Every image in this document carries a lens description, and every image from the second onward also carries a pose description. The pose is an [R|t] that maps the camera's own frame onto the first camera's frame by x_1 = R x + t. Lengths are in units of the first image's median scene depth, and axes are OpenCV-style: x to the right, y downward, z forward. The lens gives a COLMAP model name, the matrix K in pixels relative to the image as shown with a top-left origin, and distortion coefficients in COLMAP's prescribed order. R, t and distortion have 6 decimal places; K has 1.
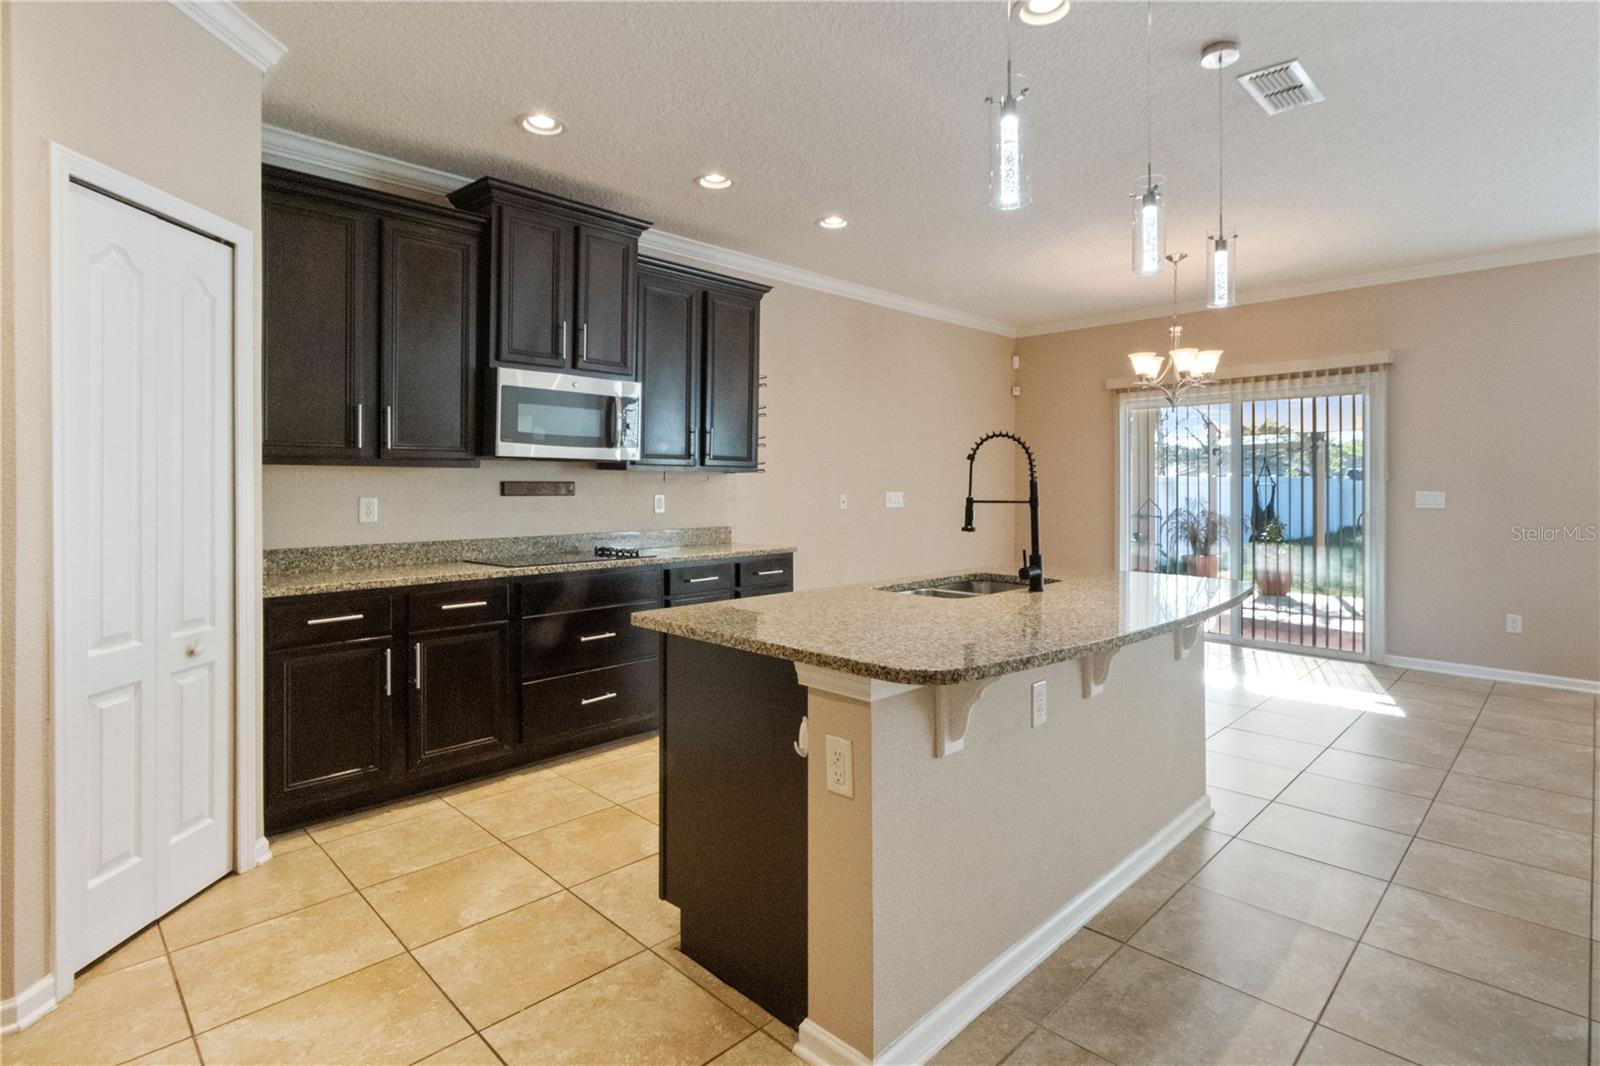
lens RADIAL K [[789.1, 0, 822.7], [0, 789.1, 482.2], [0, 0, 1]] dist [0.001123, -0.000735]
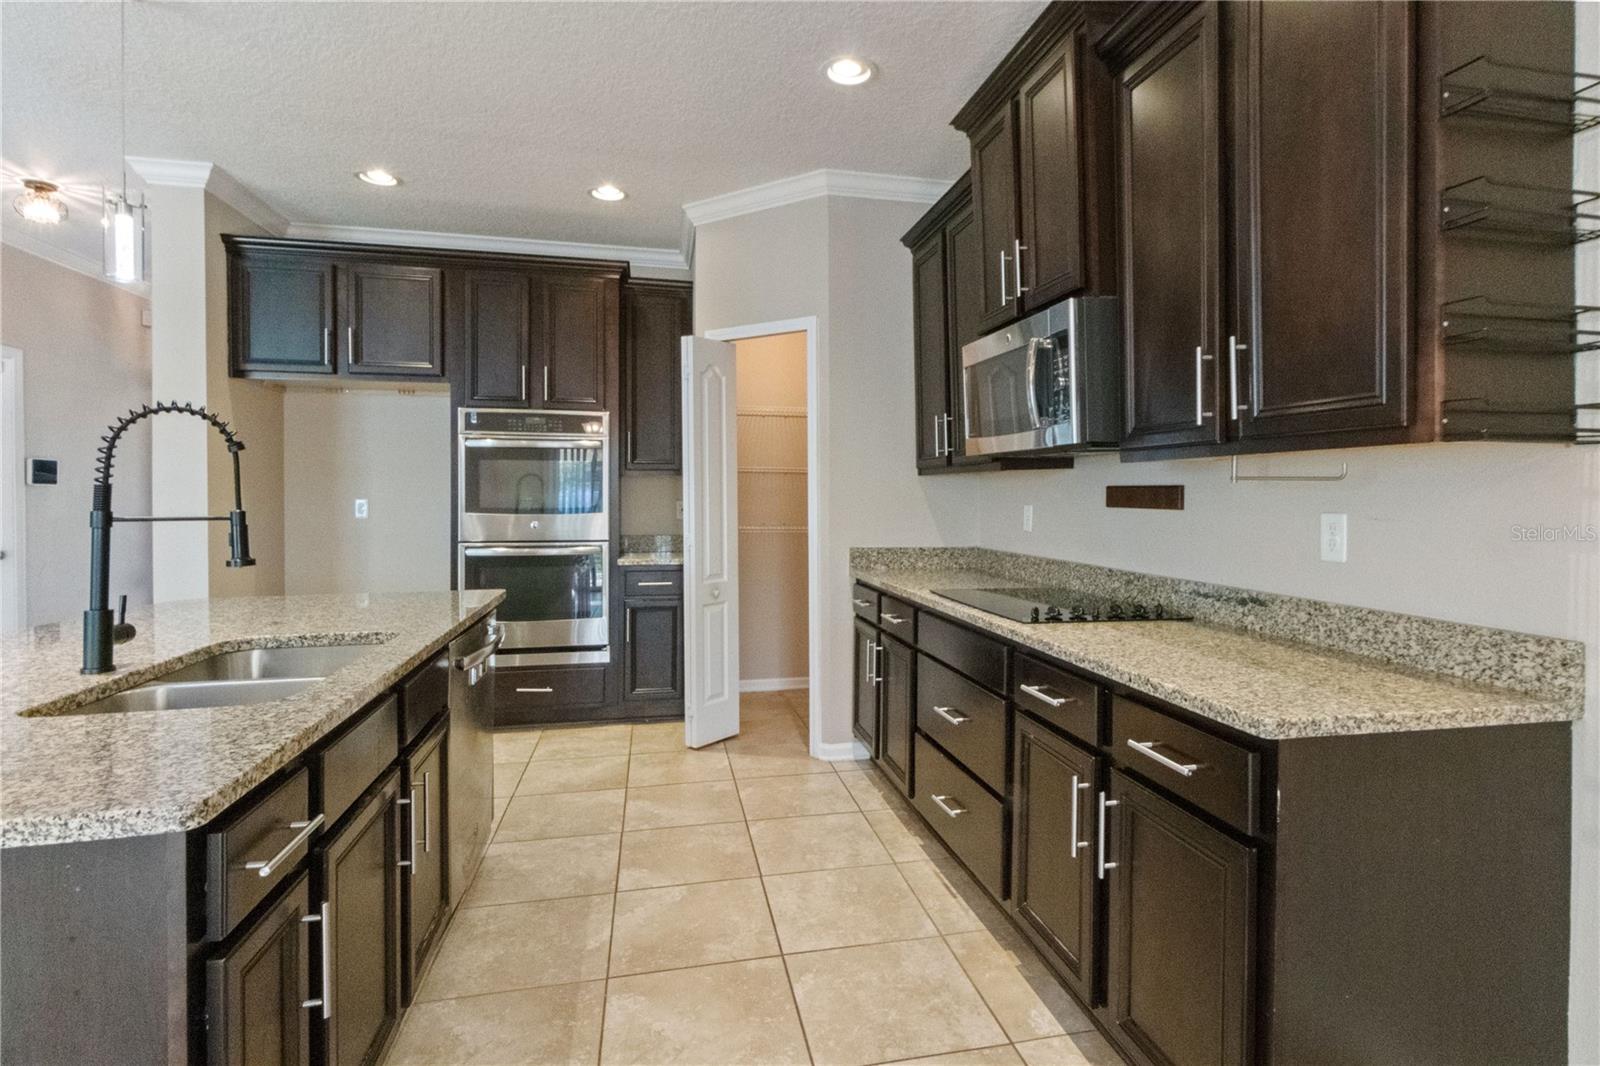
lens RADIAL K [[789.1, 0, 824.4], [0, 789.1, 500.1], [0, 0, 1]] dist [0.001123, -0.000735]
pose [[-0.542596, 0.013257, -0.839889, 0.290767], [0.012073, 0.999895, 0.007983, 0.002749], [0.839907, -0.005809, -0.542699, 1.090311]]
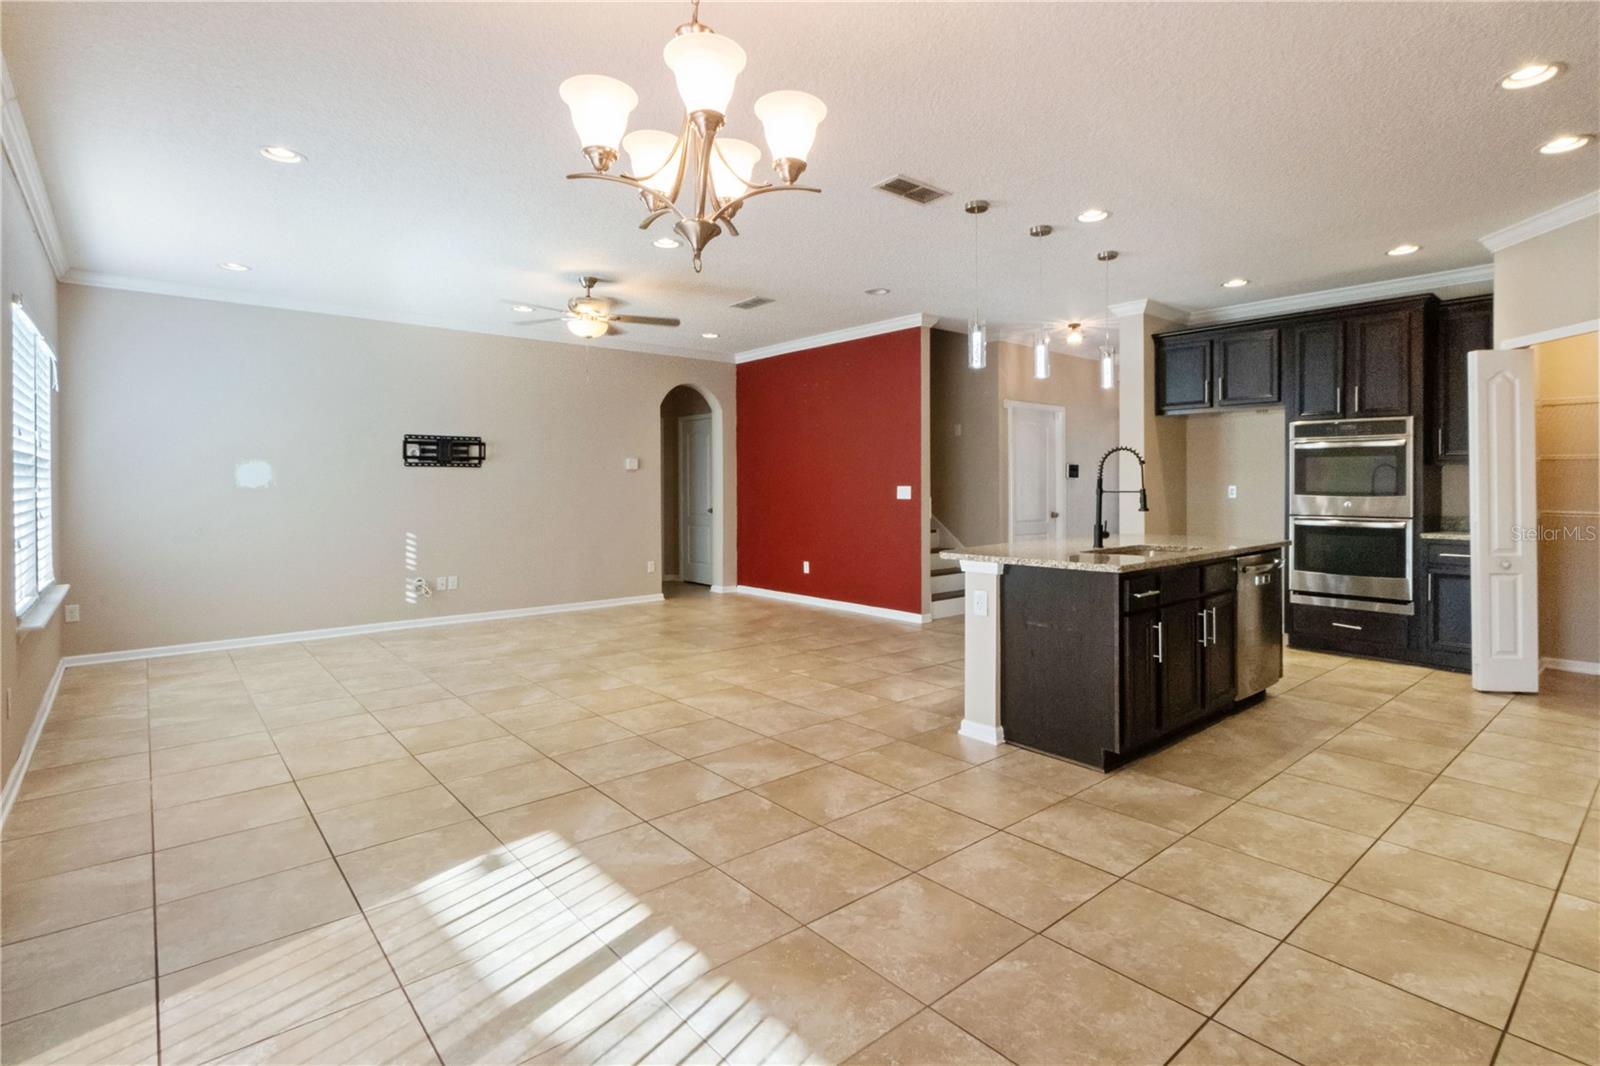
lens RADIAL K [[789.1, 0, 827.7], [0, 789.1, 494.8], [0, 0, 1]] dist [0.001123, -0.000735]
pose [[-0.997330, 0.010768, 0.072235, 0.321729], [0.010917, 0.999939, 0.001667, 0.004173], [-0.072212, 0.002451, -0.997386, 1.205411]]
